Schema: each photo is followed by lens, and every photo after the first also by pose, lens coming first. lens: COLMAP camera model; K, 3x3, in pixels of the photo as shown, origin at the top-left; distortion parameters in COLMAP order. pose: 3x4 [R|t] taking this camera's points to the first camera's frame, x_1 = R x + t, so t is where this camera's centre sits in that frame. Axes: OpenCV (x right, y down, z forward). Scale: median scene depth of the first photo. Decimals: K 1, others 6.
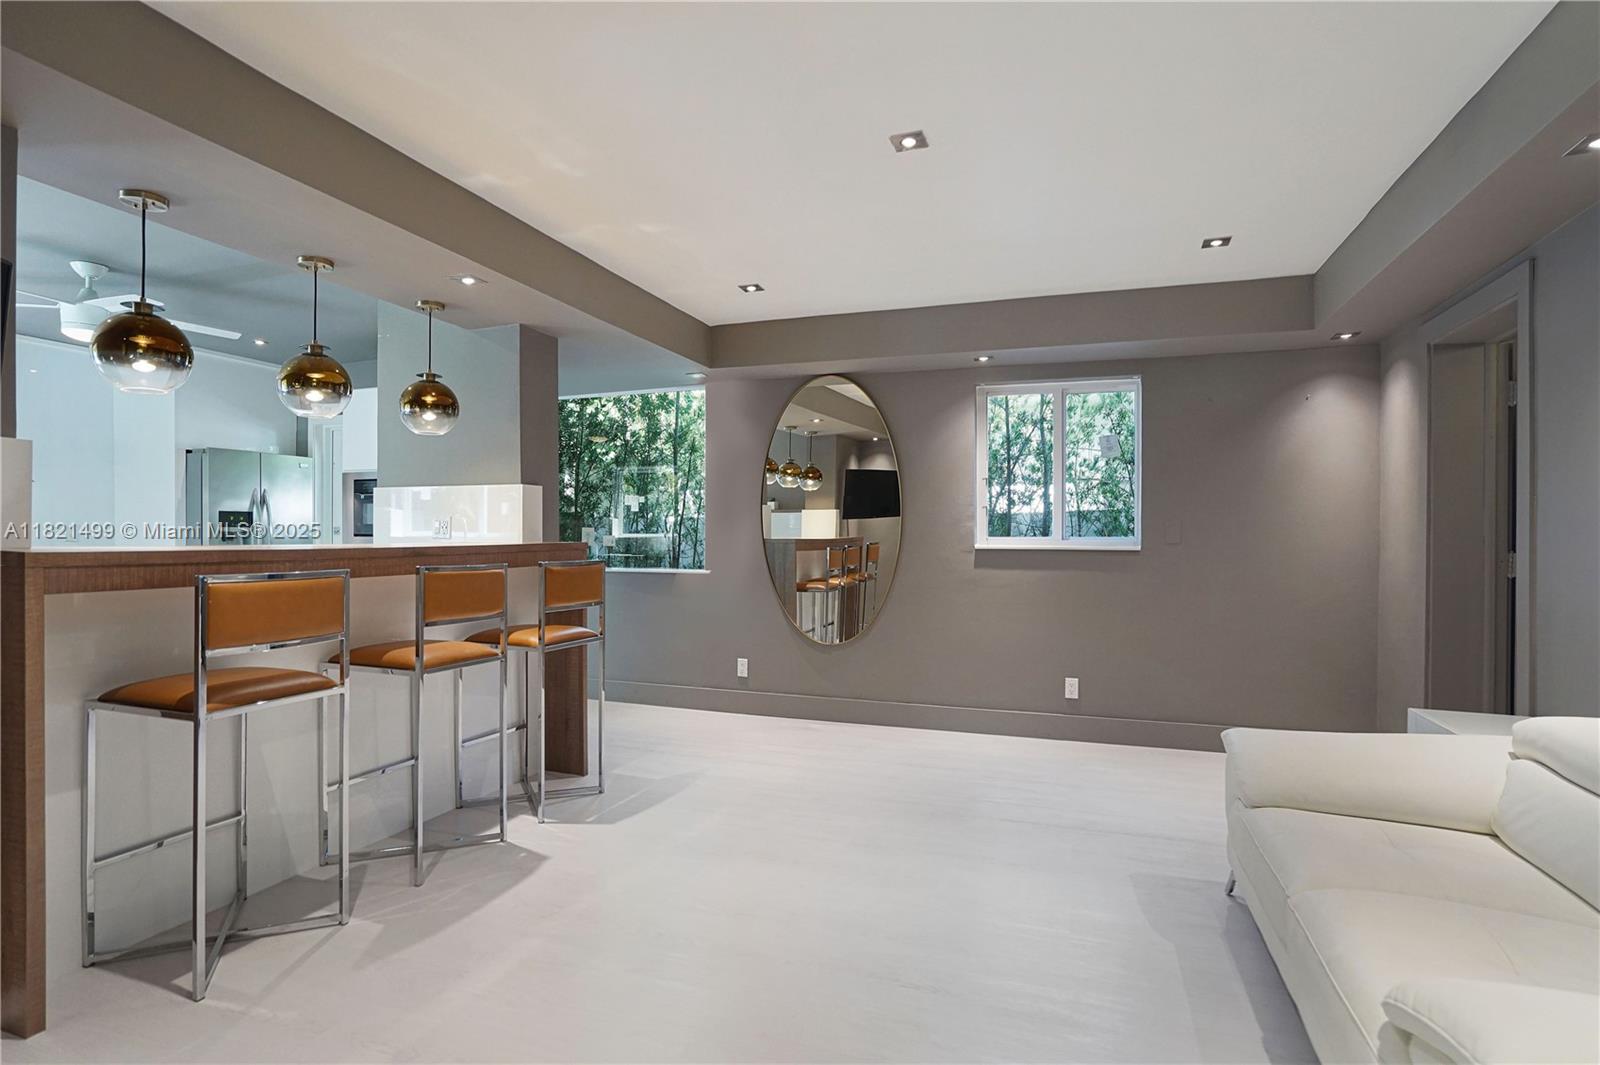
lens RADIAL K [[780.2, 0, 802.0], [0, 780.2, 532.5], [0, 0, 1]] dist [-0.000159, -0.000003]
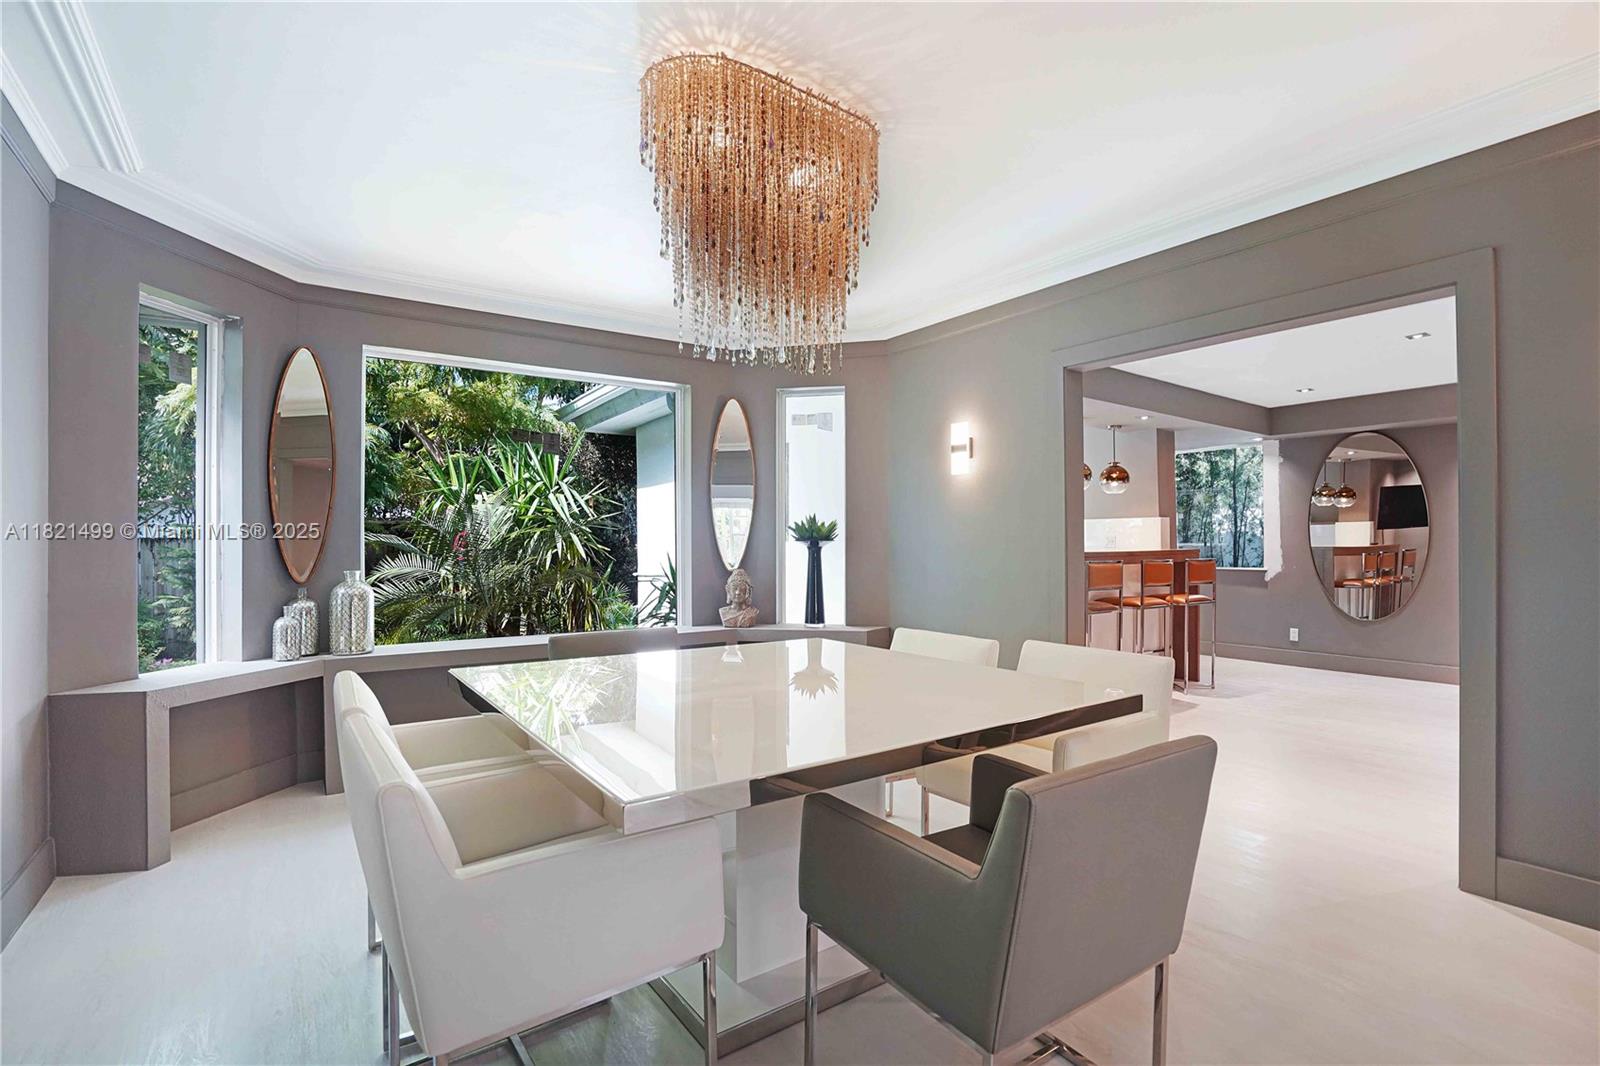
lens RADIAL K [[753.4, 0, 801.5], [0, 753.4, 546.7], [0, 0, 1]] dist [-0.028528, 0.003184]
pose [[0.818818, -0.007113, -0.574010, -0.021767], [0.008625, 0.999963, -0.000088, 0.000782], [0.573989, -0.004879, 0.818848, -0.506681]]
